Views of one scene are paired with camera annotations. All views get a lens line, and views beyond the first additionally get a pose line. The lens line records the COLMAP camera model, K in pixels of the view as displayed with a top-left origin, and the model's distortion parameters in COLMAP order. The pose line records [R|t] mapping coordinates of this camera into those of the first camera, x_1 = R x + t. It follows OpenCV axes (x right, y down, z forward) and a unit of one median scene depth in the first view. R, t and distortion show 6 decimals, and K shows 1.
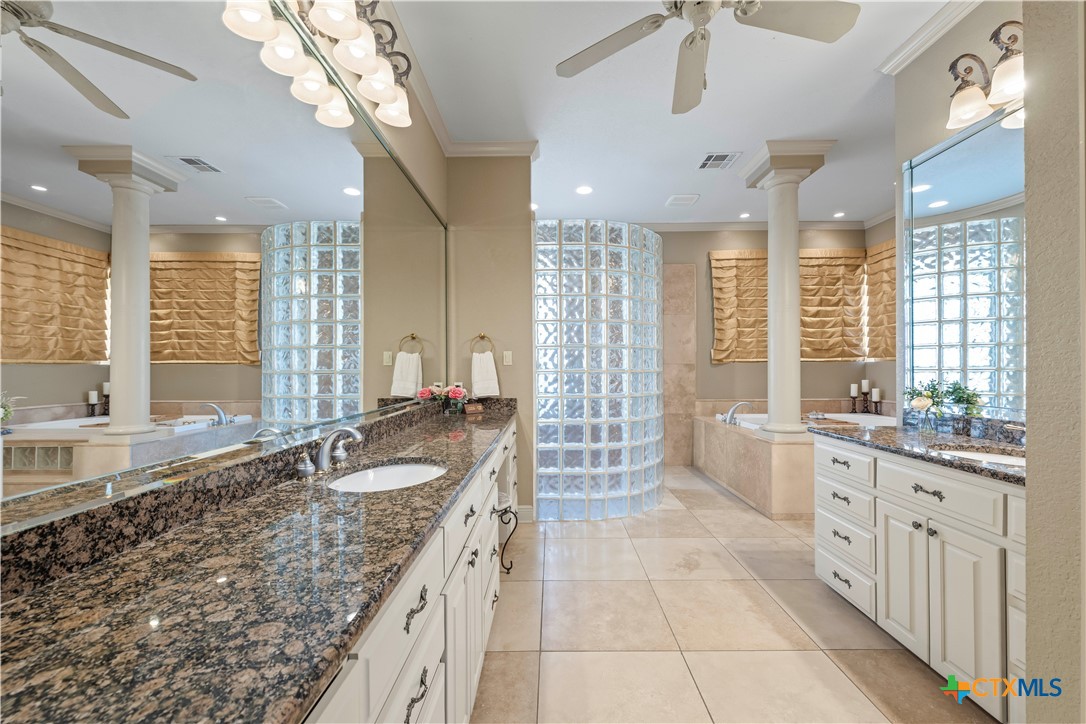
lens RADIAL K [[424.9, 0, 550.5], [0, 424.9, 367.8], [0, 0, 1]] dist [0.001368, 0.000050]
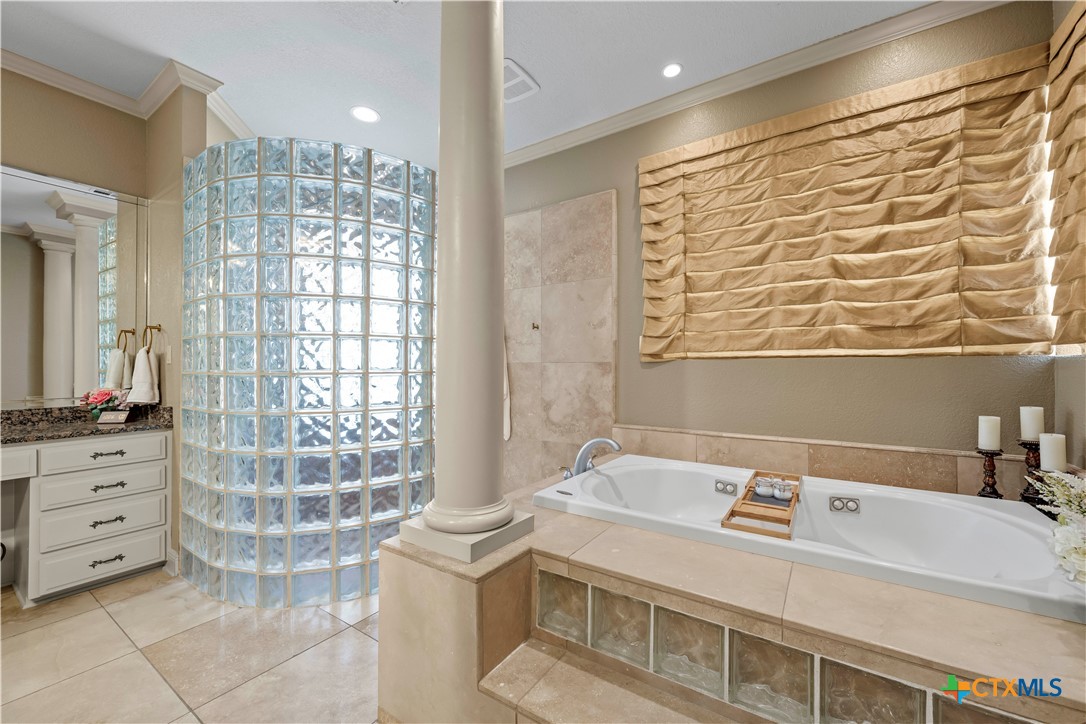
lens RADIAL K [[426.2, 0, 548.4], [0, 426.2, 362.9], [0, 0, 1]] dist [0.000165, 0.000109]
pose [[0.839177, 0.000639, -0.543858, 0.582533], [-0.003001, 0.999990, -0.003455, -0.005874], [0.543850, 0.004532, 0.839170, 0.470227]]
